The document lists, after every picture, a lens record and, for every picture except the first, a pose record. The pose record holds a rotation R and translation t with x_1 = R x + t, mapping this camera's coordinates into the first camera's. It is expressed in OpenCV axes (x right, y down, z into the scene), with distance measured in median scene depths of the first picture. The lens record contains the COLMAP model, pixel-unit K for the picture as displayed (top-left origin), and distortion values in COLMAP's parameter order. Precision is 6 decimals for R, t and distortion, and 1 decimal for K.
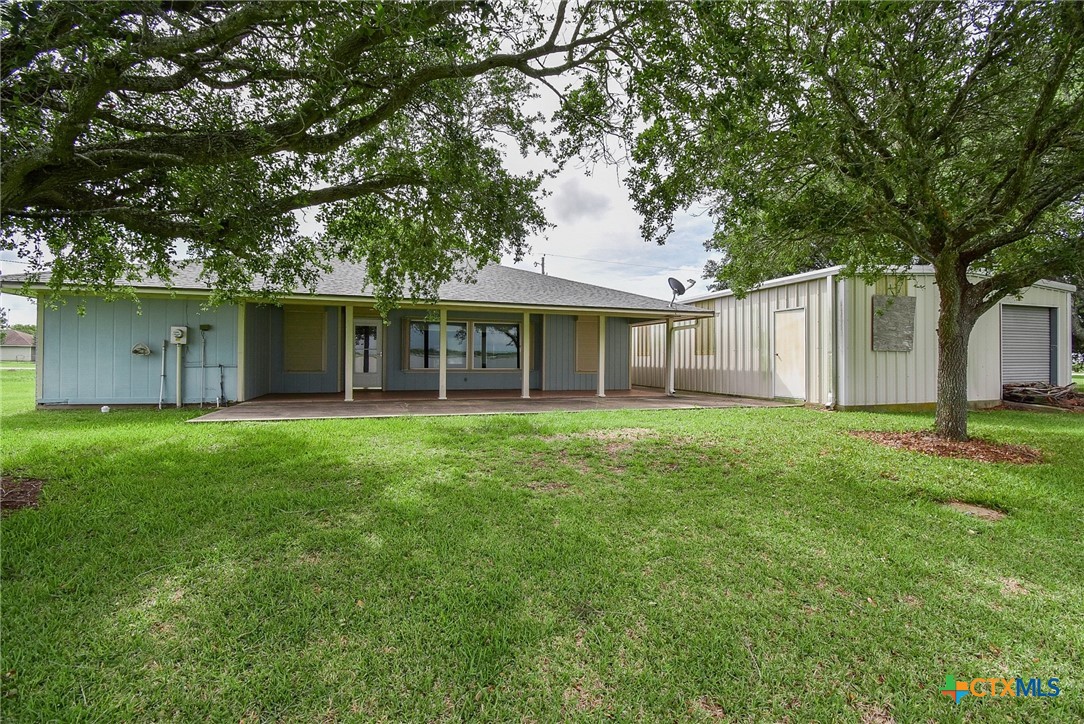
lens RADIAL K [[480.6, 0, 542.6], [0, 480.6, 357.3], [0, 0, 1]] dist [0.004055, -0.014184]
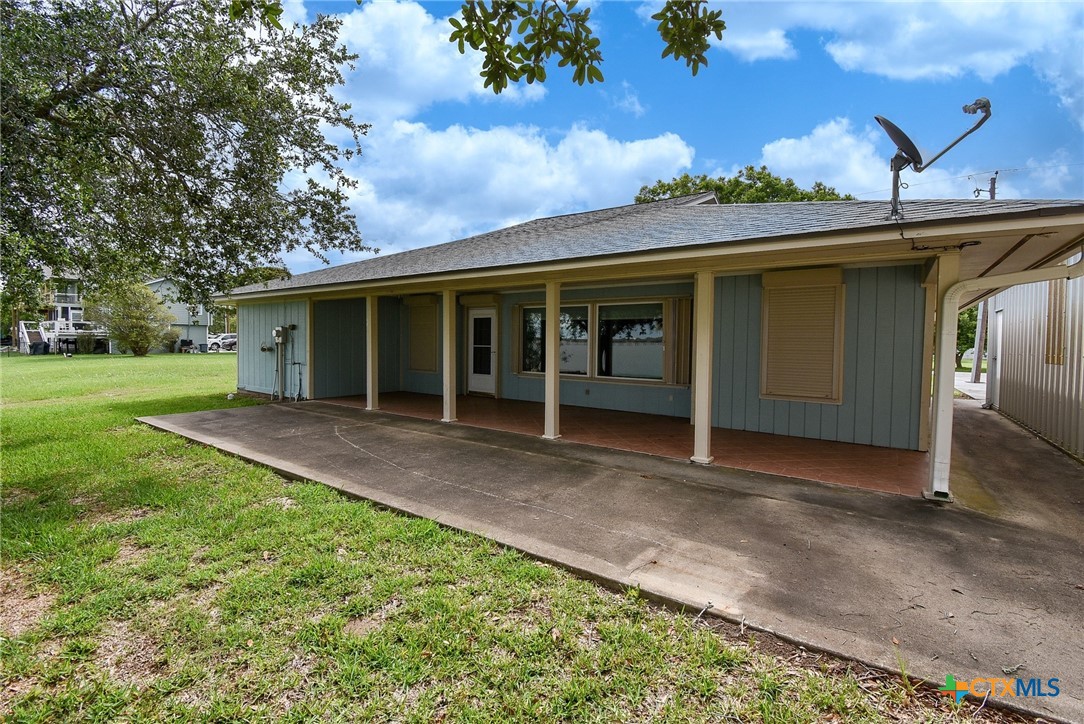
lens RADIAL K [[480.6, 0, 542.1], [0, 480.6, 358.8], [0, 0, 1]] dist [0.004055, -0.014184]
pose [[0.596565, 0.029714, -0.802015, 0.424974], [-0.007122, 0.999471, 0.031732, -0.025277], [0.802533, -0.013218, 0.596461, 0.711392]]
